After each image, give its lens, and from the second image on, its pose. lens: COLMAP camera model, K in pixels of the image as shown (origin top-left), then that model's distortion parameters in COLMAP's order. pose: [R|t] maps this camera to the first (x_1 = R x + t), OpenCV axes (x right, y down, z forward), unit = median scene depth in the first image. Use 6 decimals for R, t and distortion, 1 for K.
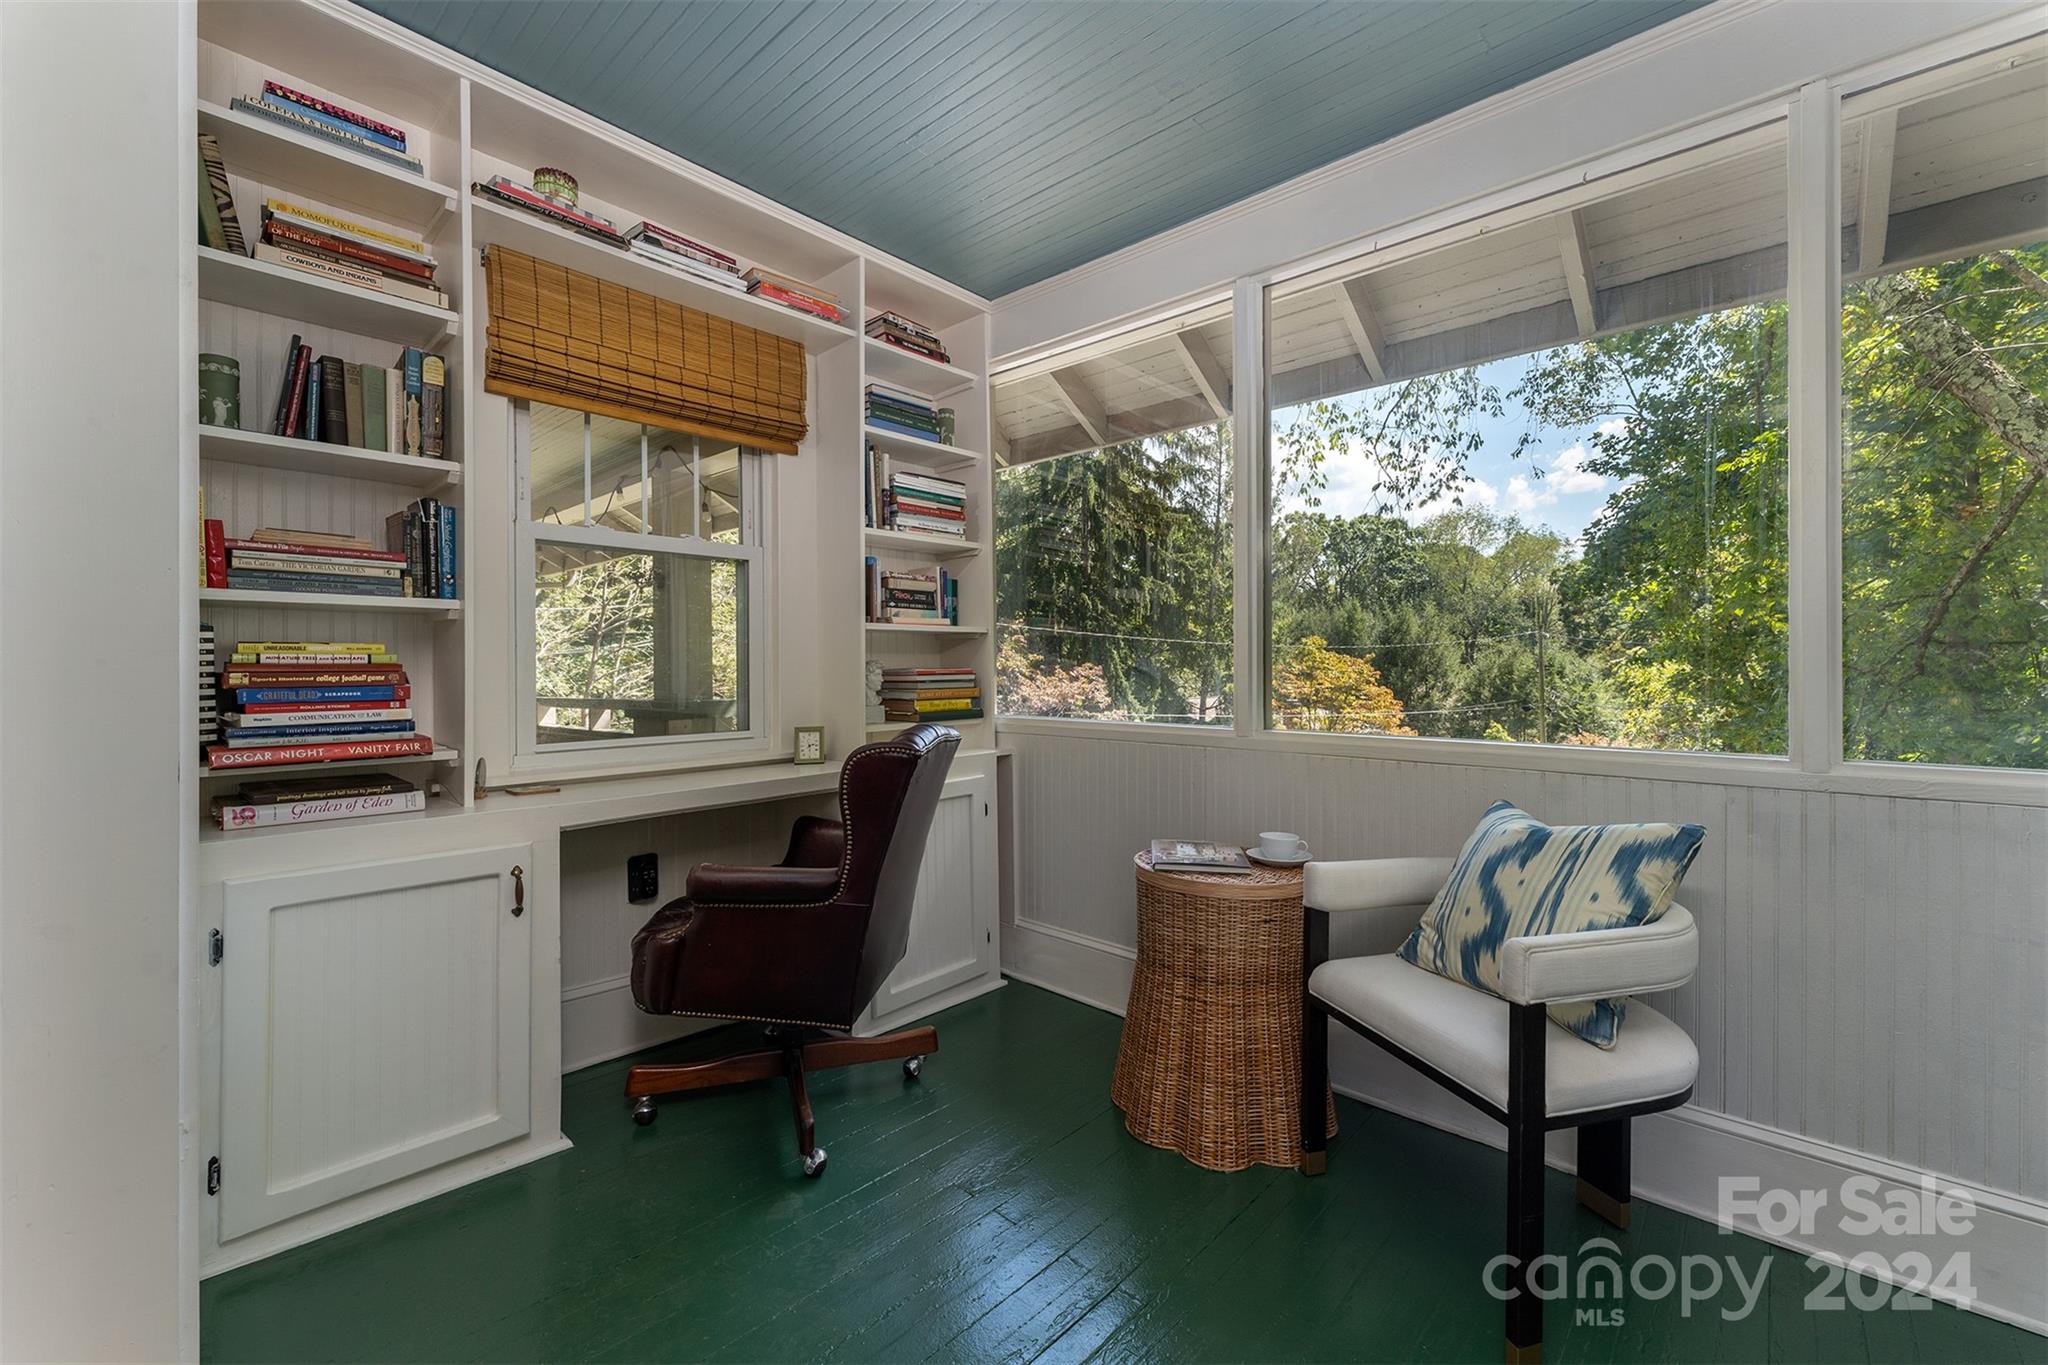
lens RADIAL K [[832.1, 0, 1005.3], [0, 832.1, 671.4], [0, 0, 1]] dist [-0.000314, -0.001646]
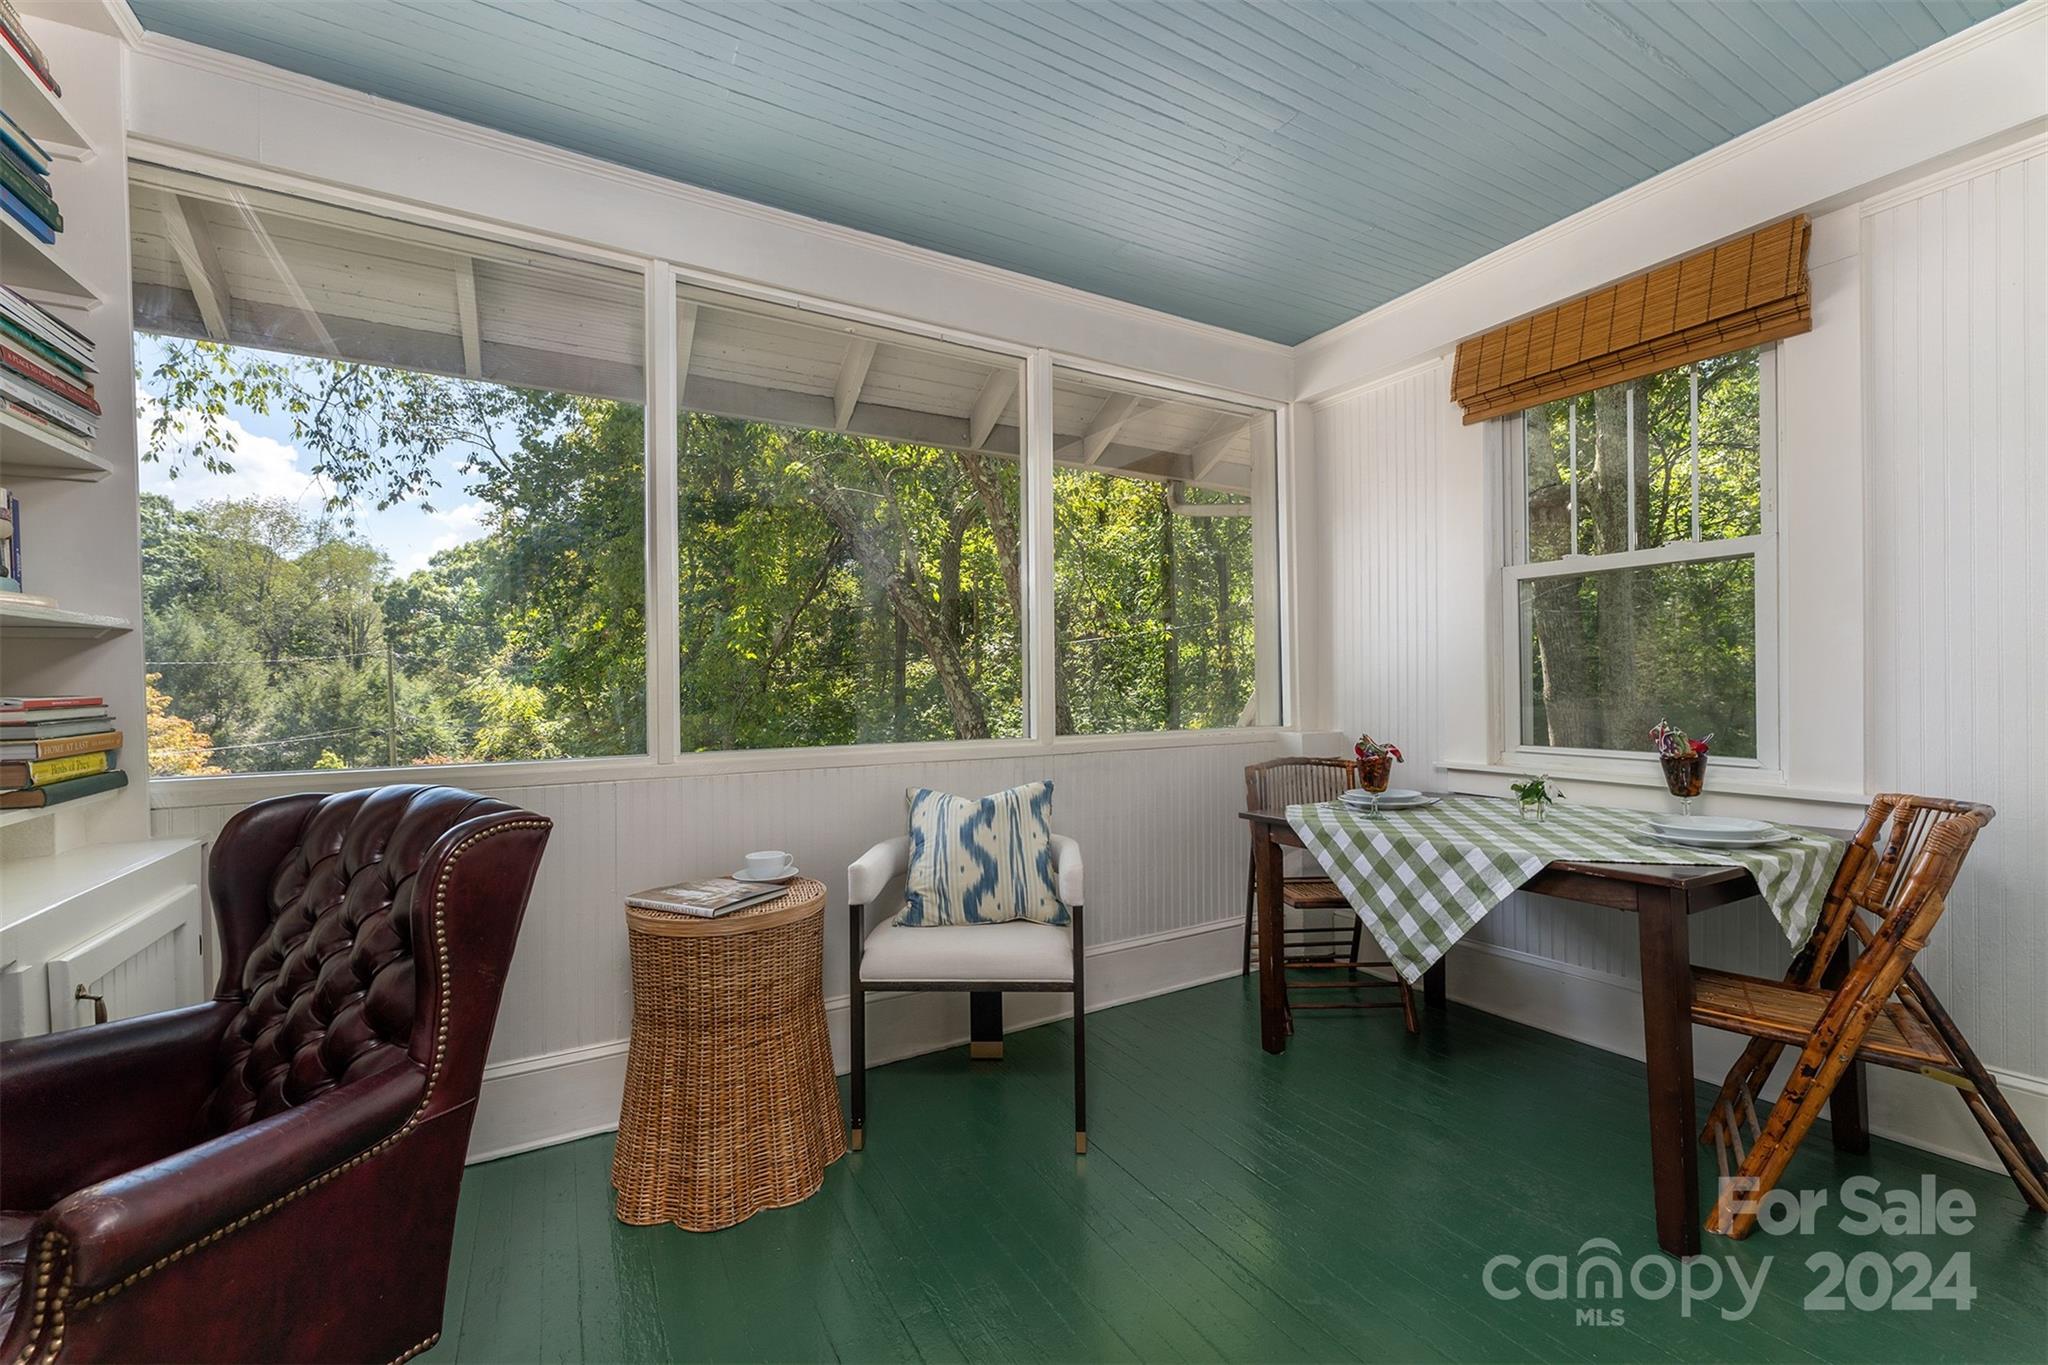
lens RADIAL K [[832.1, 0, 1038.9], [0, 832.1, 682.0], [0, 0, 1]] dist [-0.000314, -0.001646]
pose [[0.298548, -0.001182, 0.954394, -0.030786], [0.013732, 0.999901, -0.003057, -0.000207], [-0.954296, 0.014018, 0.298534, 0.021879]]
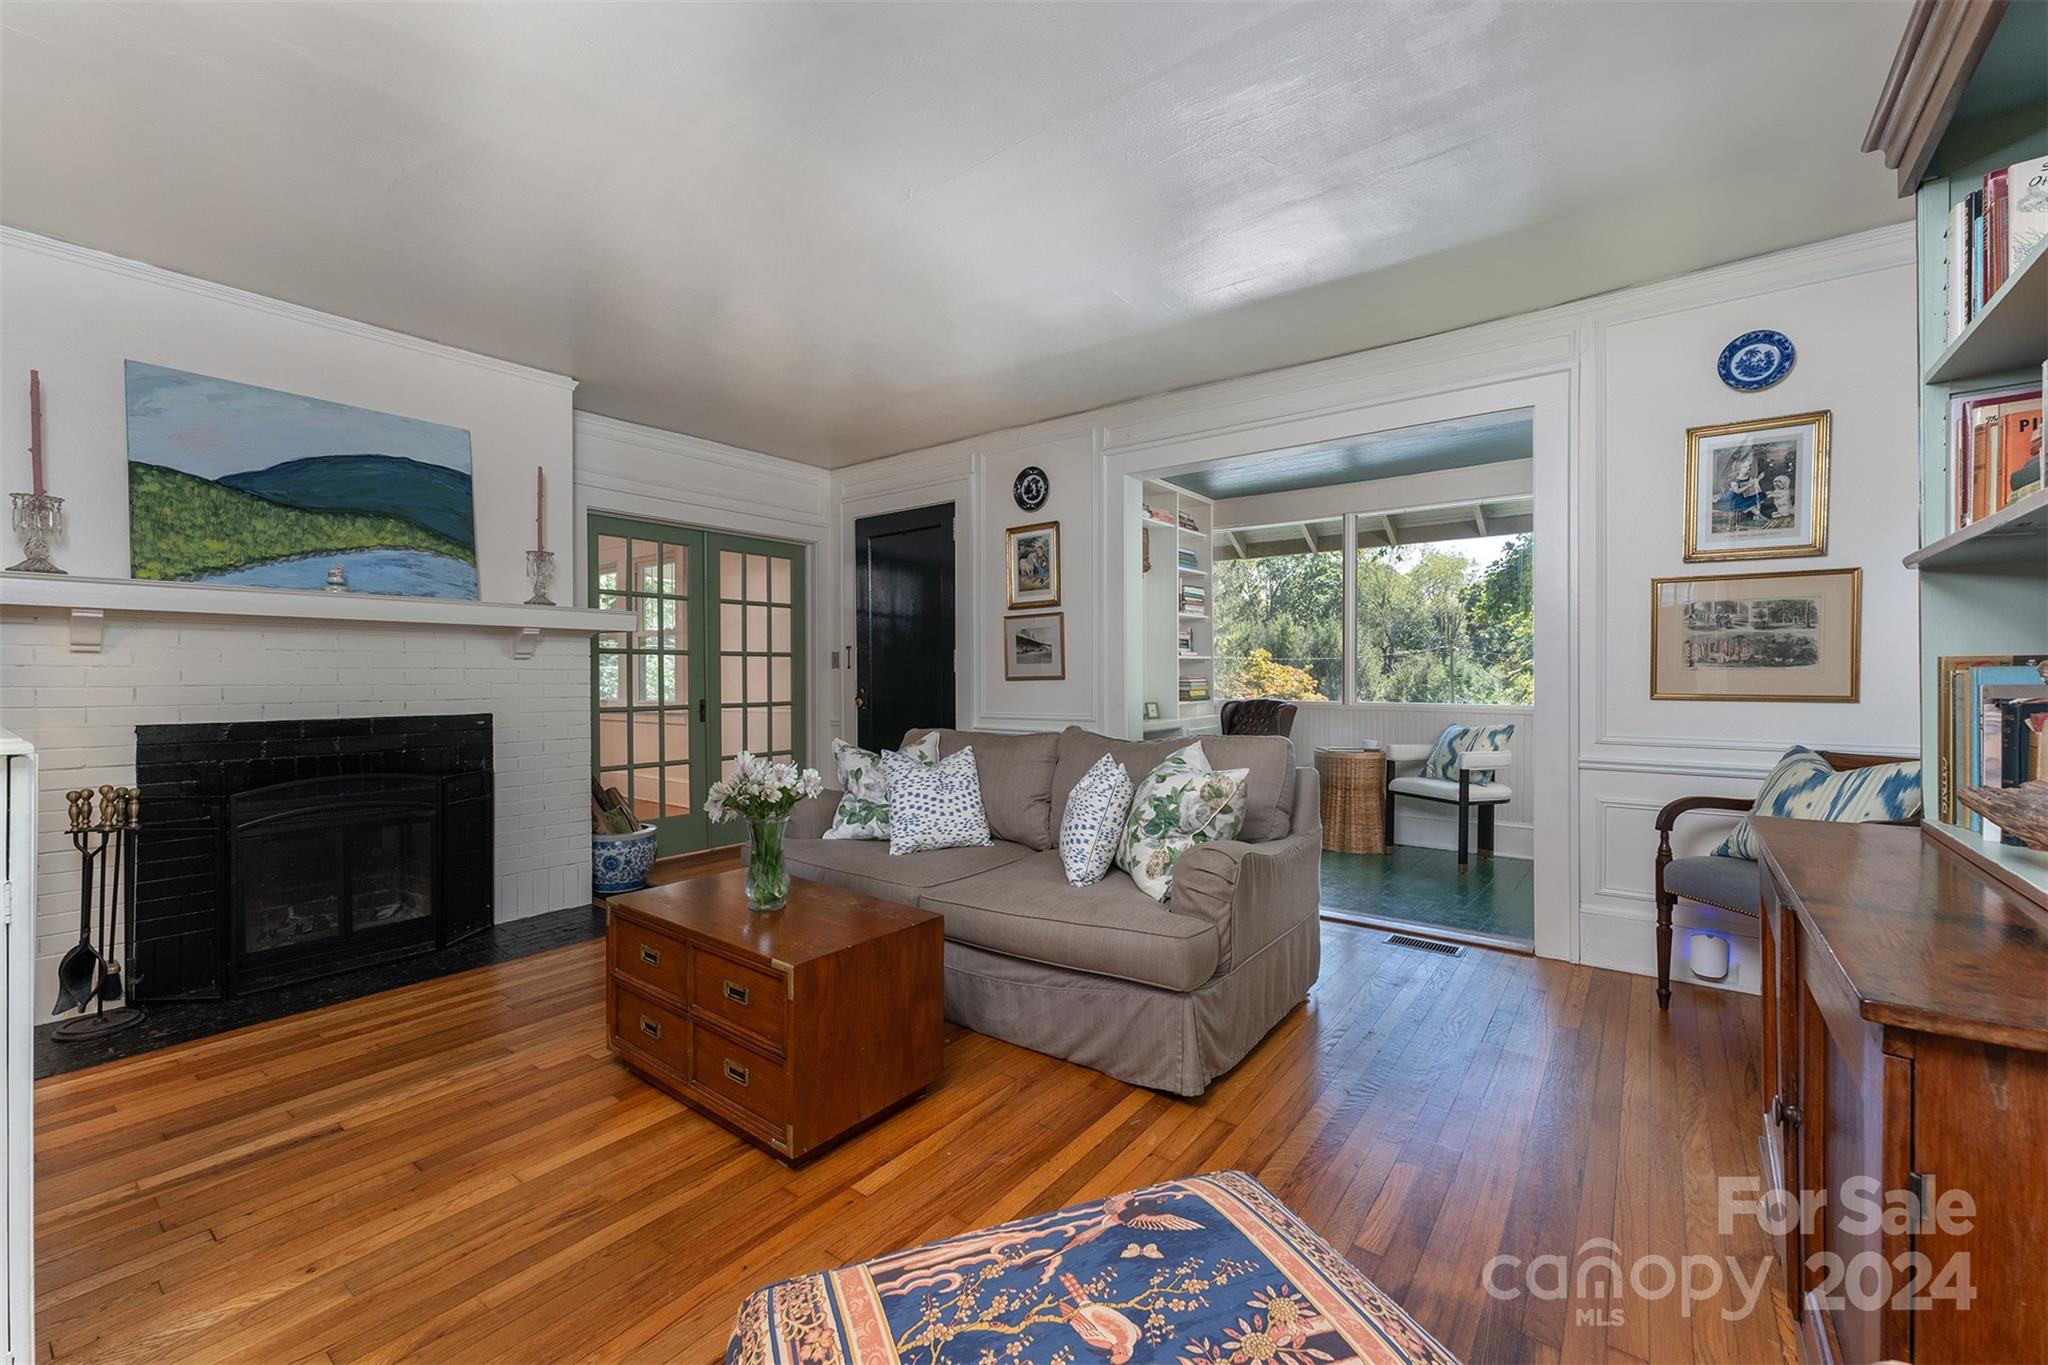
lens RADIAL K [[832.1, 0, 1018.4], [0, 832.1, 681.5], [0, 0, 1]] dist [-0.000314, -0.001646]
pose [[0.995601, 0.001128, 0.093692, -0.058125], [-0.001218, 0.999999, 0.000902, 0.000744], [-0.093691, -0.001013, 0.995601, -0.085565]]
